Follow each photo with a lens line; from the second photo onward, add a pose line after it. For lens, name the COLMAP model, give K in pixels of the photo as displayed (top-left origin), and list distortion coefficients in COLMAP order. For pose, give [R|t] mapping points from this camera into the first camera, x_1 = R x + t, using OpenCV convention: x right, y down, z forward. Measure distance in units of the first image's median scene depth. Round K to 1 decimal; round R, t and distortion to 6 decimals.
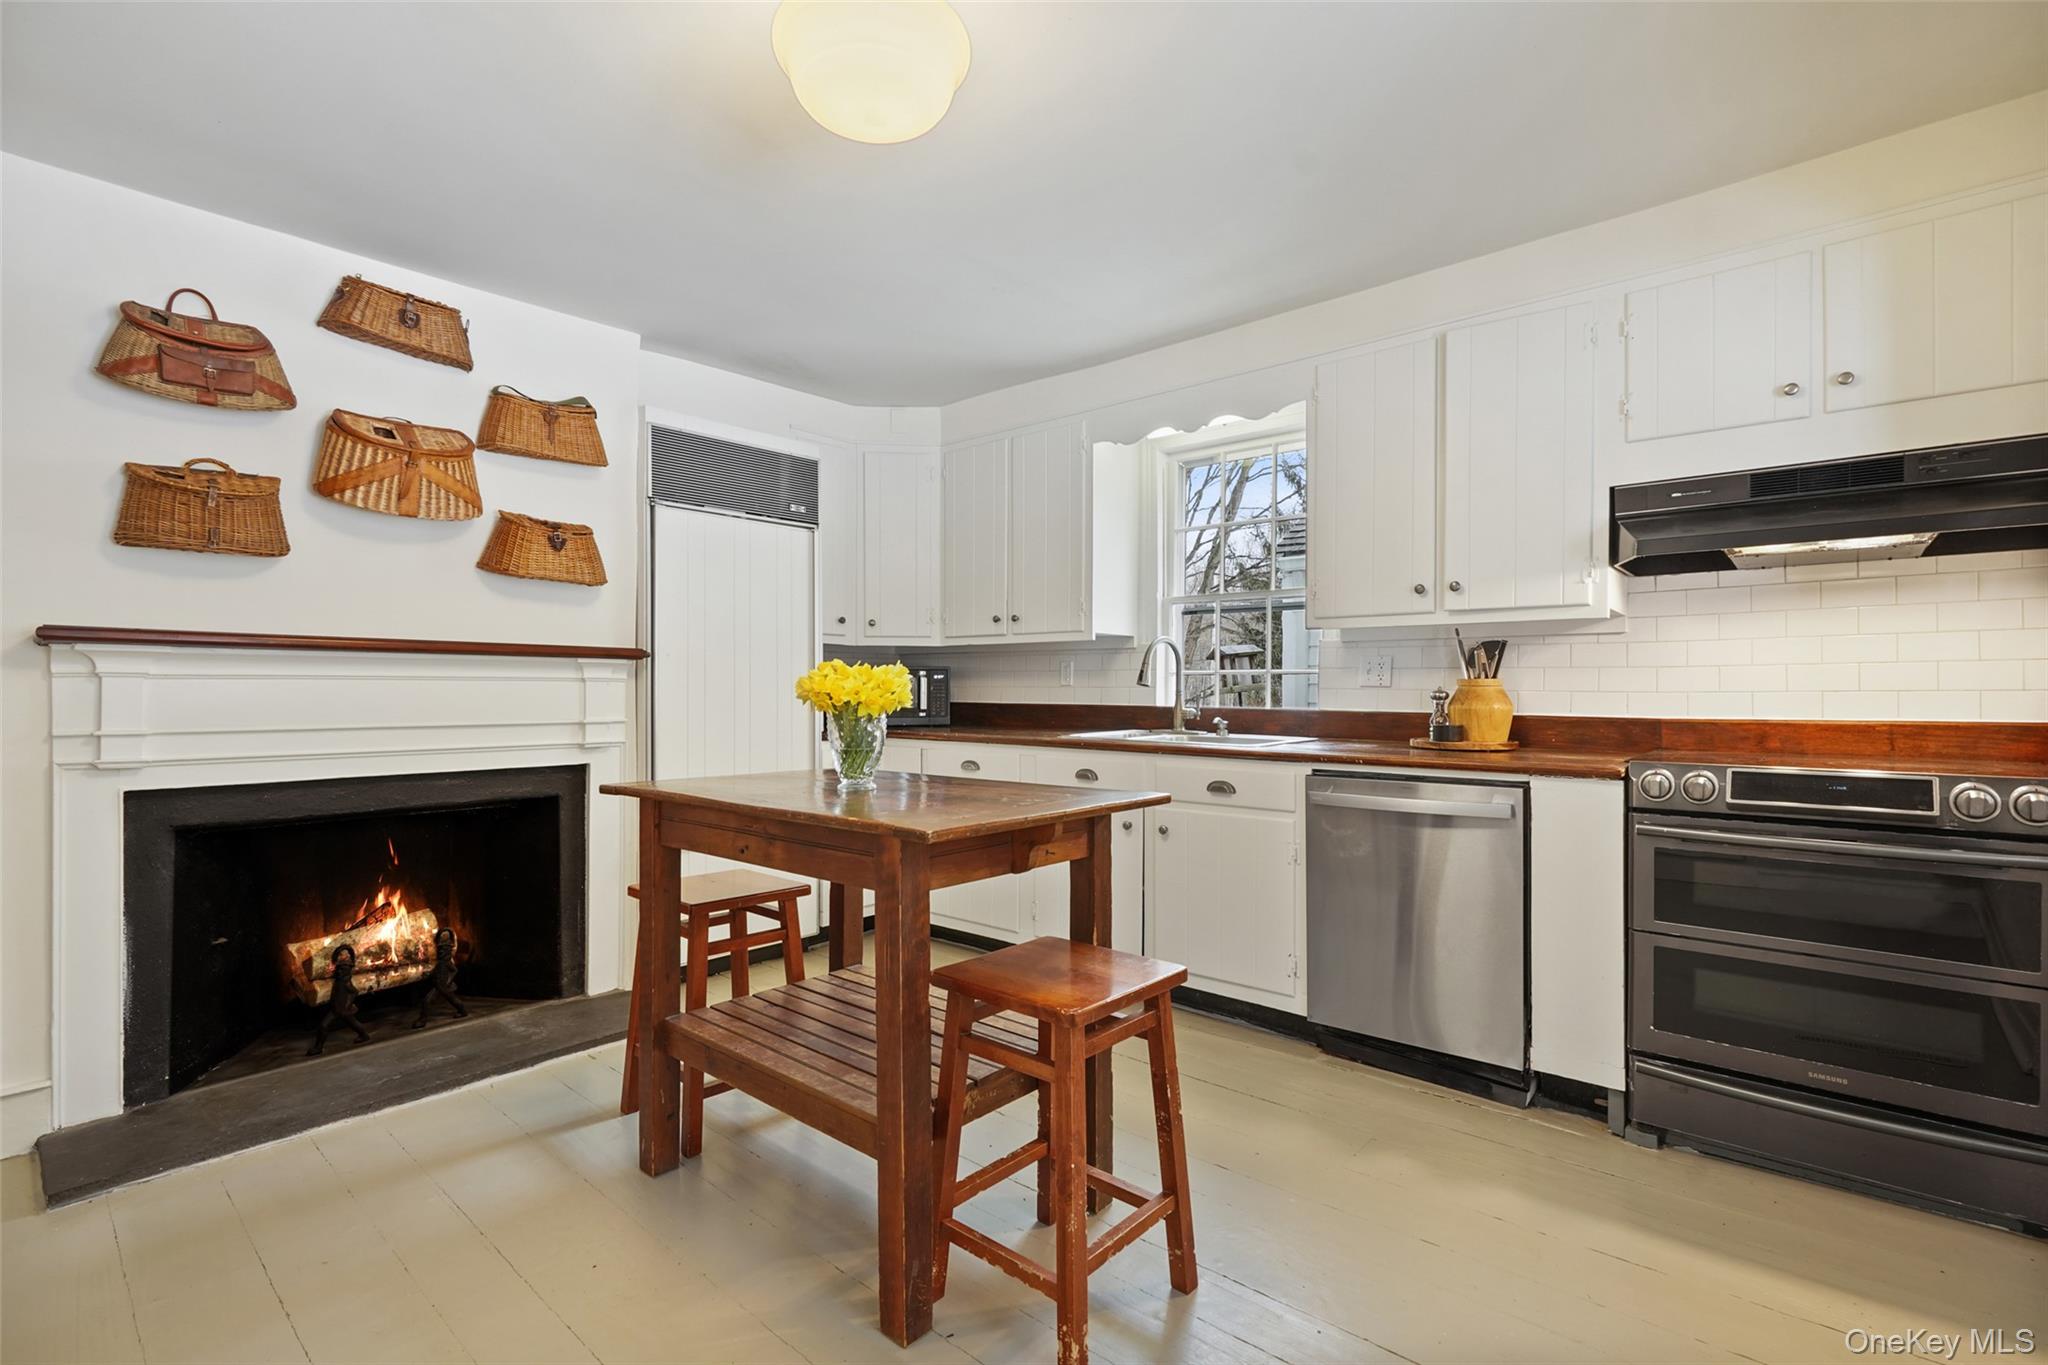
lens RADIAL K [[947.5, 0, 1024.0], [0, 947.5, 682.5], [0, 0, 1]] dist [-0.002064, -0.000149]
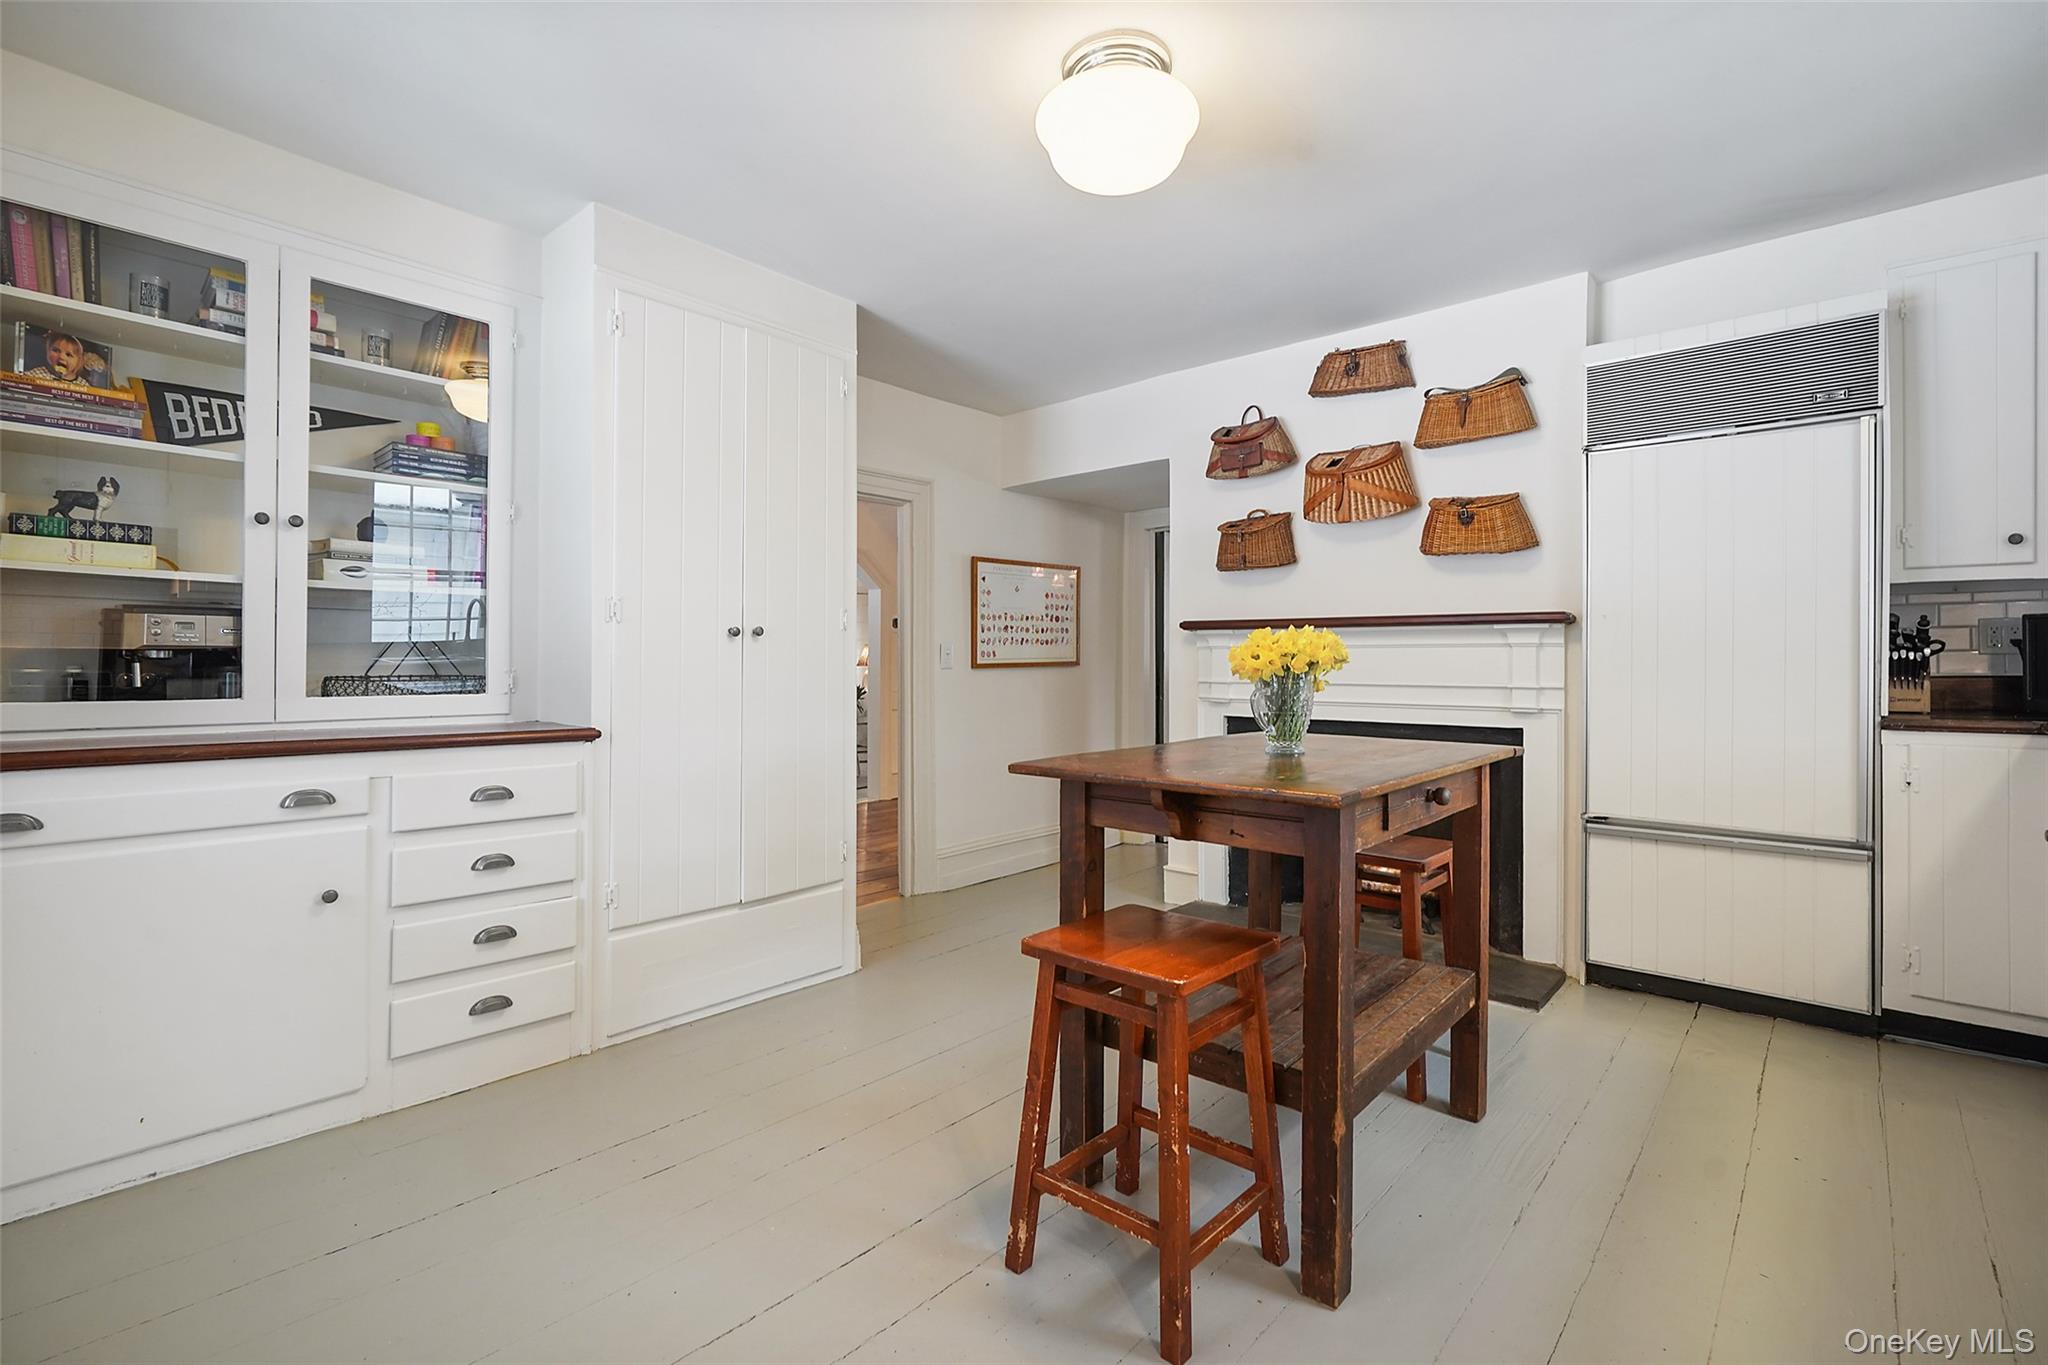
lens RADIAL K [[926.9, 0, 1020.5], [0, 926.9, 657.3], [0, 0, 1]] dist [-0.001706, 0.000113]
pose [[-0.001122, -0.001630, -0.999998, 0.554542], [0.009616, 0.999952, -0.001641, 0.007158], [0.999953, -0.009618, -0.001107, 0.489287]]
